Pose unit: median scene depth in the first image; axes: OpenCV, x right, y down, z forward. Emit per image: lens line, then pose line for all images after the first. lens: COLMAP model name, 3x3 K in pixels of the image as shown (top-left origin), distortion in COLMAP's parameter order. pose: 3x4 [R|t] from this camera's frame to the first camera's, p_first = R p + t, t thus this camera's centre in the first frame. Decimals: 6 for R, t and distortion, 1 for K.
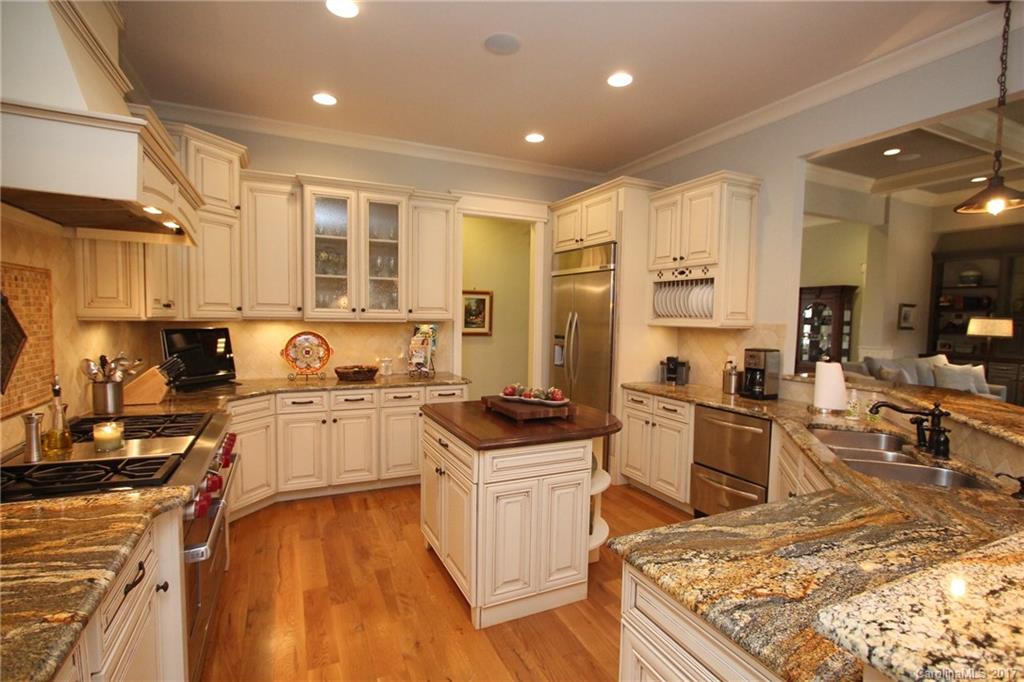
lens RADIAL K [[476.4, 0, 509.4], [0, 476.4, 342.5], [0, 0, 1]] dist [-0.014900, 0.000319]
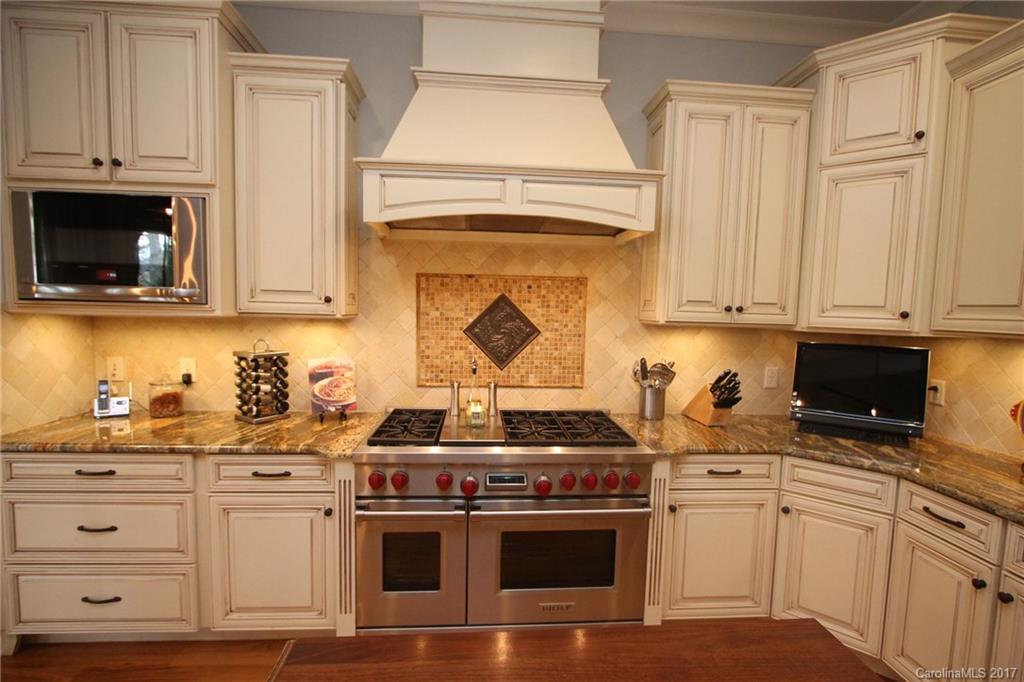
lens RADIAL K [[483.7, 0, 510.5], [0, 483.7, 345.8], [0, 0, 1]] dist [-0.016254, 0.000032]
pose [[-0.347850, 0.046032, -0.936420, 0.122619], [-0.084691, 0.993168, 0.080282, -0.036743], [0.933717, 0.107232, -0.341575, 0.692378]]
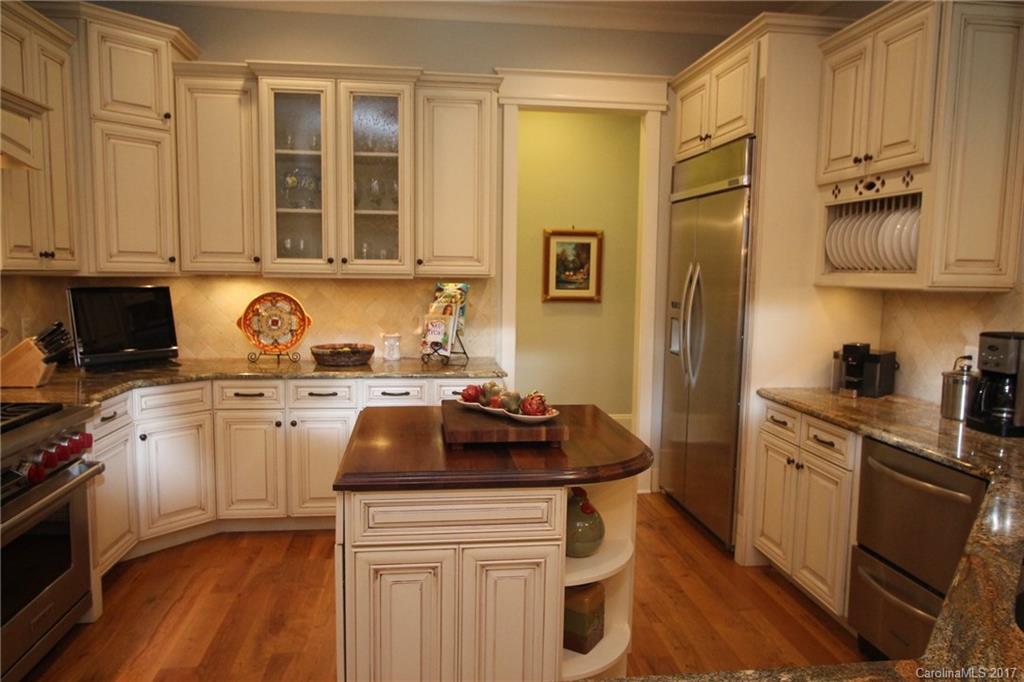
lens RADIAL K [[710.0, 0, 512.0], [0, 710.0, 341.0], [0, 0, 1]] dist [-0.005168, 0.001557]
pose [[0.953585, 0.027562, -0.299860, 0.220722], [-0.015731, 0.999002, 0.041800, -0.000997], [0.300713, -0.035143, 0.953067, 0.120785]]
